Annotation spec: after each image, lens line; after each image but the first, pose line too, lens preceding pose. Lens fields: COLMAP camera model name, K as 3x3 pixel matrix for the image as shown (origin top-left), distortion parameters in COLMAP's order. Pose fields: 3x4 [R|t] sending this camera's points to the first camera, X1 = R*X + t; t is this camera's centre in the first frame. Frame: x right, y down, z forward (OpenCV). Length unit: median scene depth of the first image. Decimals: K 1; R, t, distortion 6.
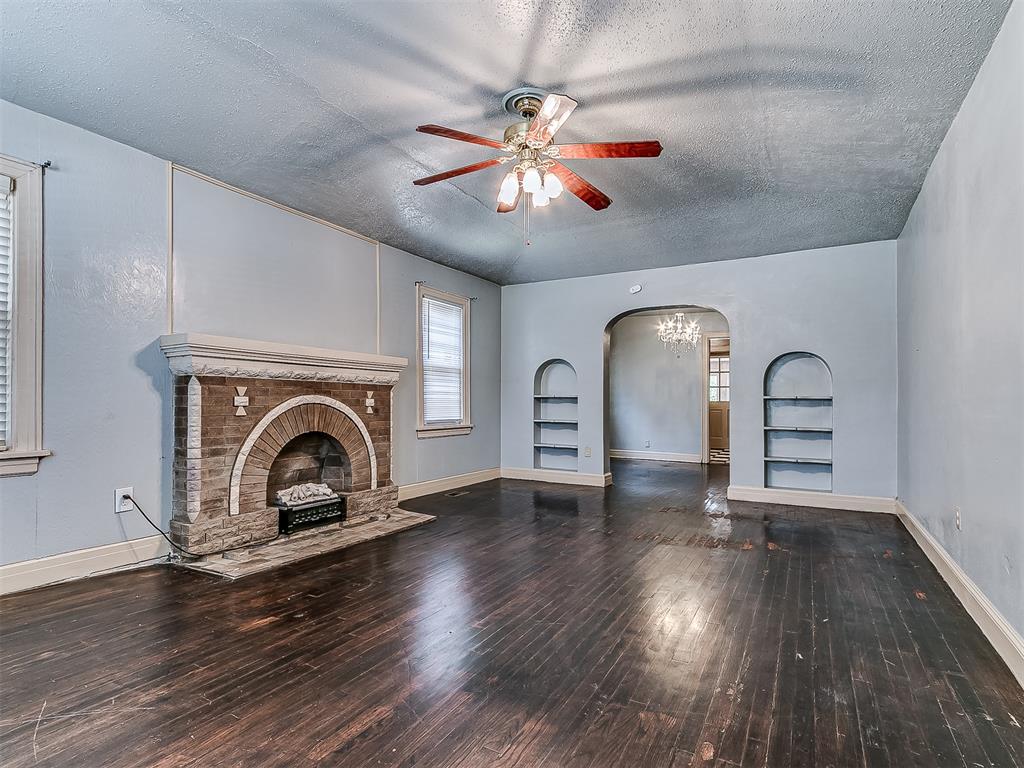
lens RADIAL K [[551.9, 0, 501.1], [0, 551.9, 399.3], [0, 0, 1]] dist [0.003293, 0.000024]
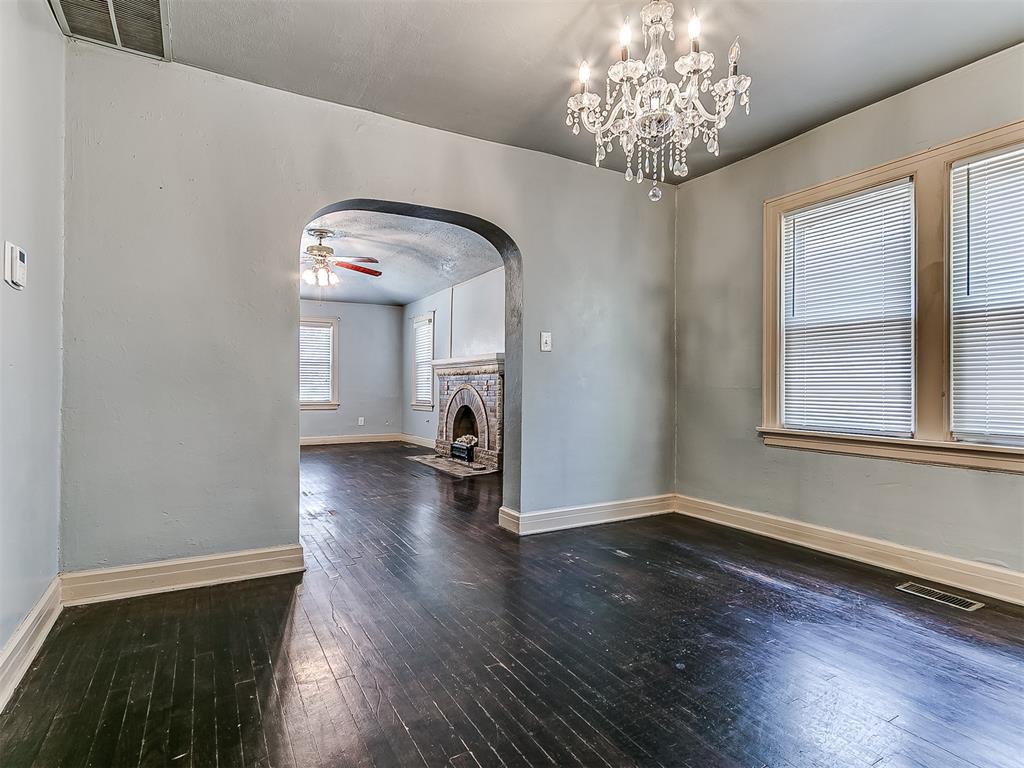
lens RADIAL K [[551.9, 0, 509.1], [0, 551.9, 385.3], [0, 0, 1]] dist [0.003293, 0.000024]
pose [[-0.507992, -0.012313, -0.861274, 1.039296], [-0.001238, 0.999907, -0.013565, 0.019580], [0.861361, -0.005825, -0.507960, 1.928772]]
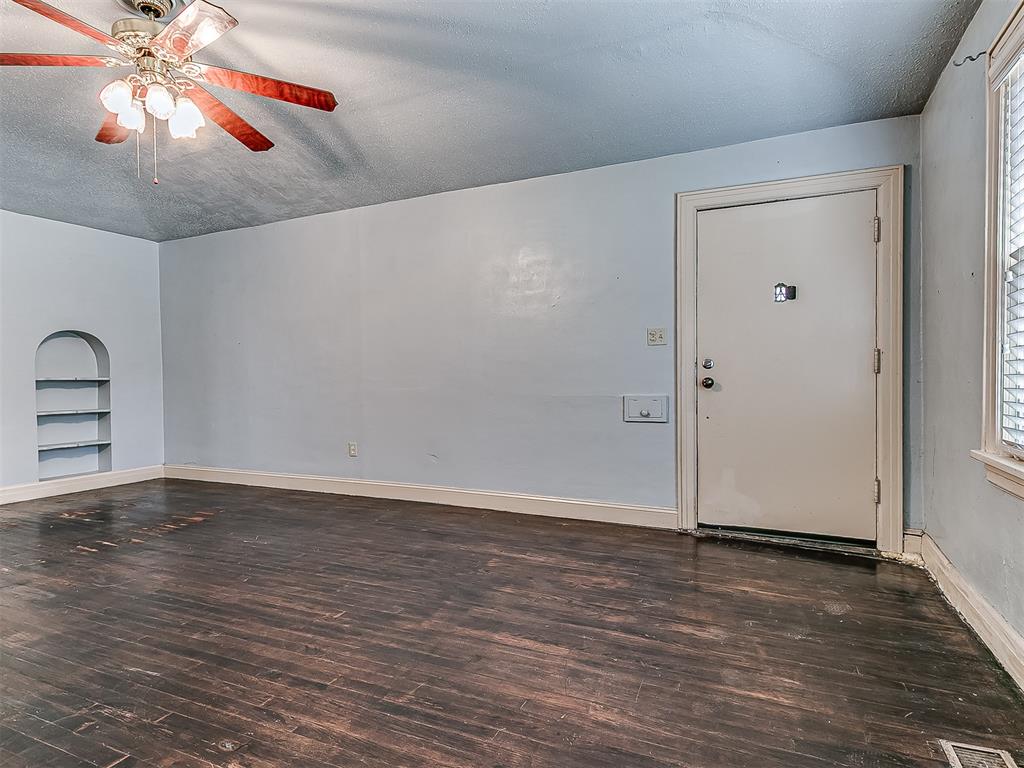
lens RADIAL K [[551.9, 0, 504.3], [0, 551.9, 387.6], [0, 0, 1]] dist [0.003293, 0.000024]
pose [[-0.099510, -0.020447, 0.994826, -0.587282], [0.002342, 0.999781, 0.020784, -0.005928], [-0.995034, 0.004398, -0.099441, 0.453544]]
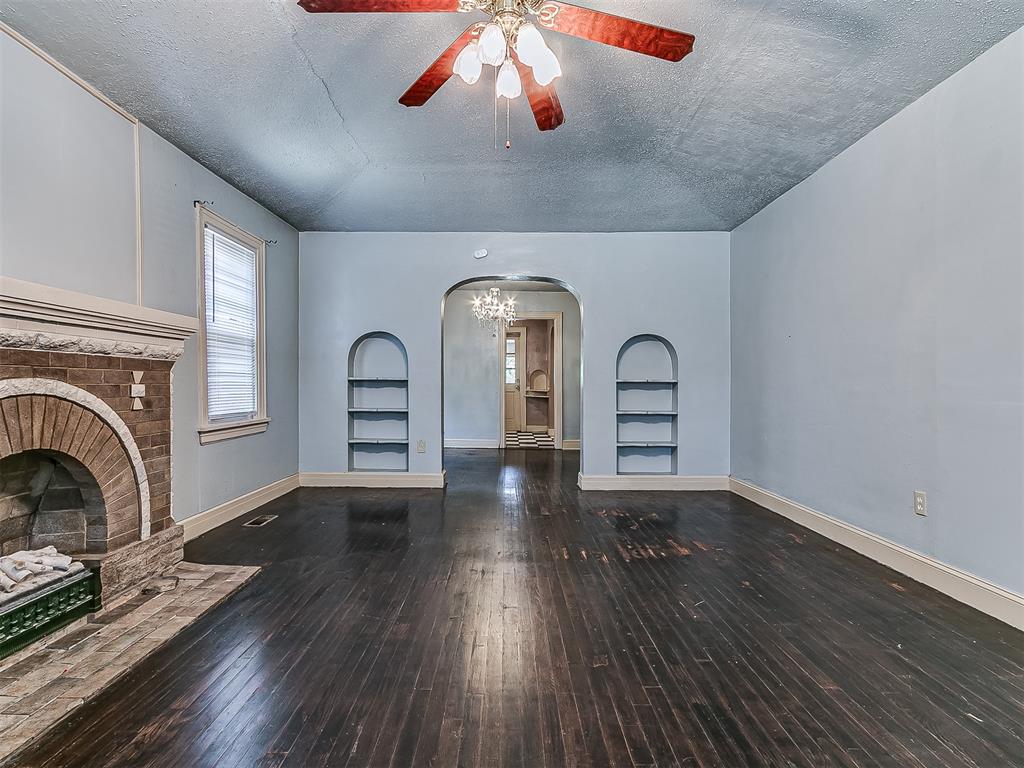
lens RADIAL K [[551.9, 0, 508.5], [0, 551.9, 384.6], [0, 0, 1]] dist [0.003293, 0.000024]
pose [[0.865492, -0.004533, 0.500903, -0.207253], [0.000026, 0.999959, 0.009003, -0.006067], [-0.500923, -0.007779, 0.865457, 0.329486]]
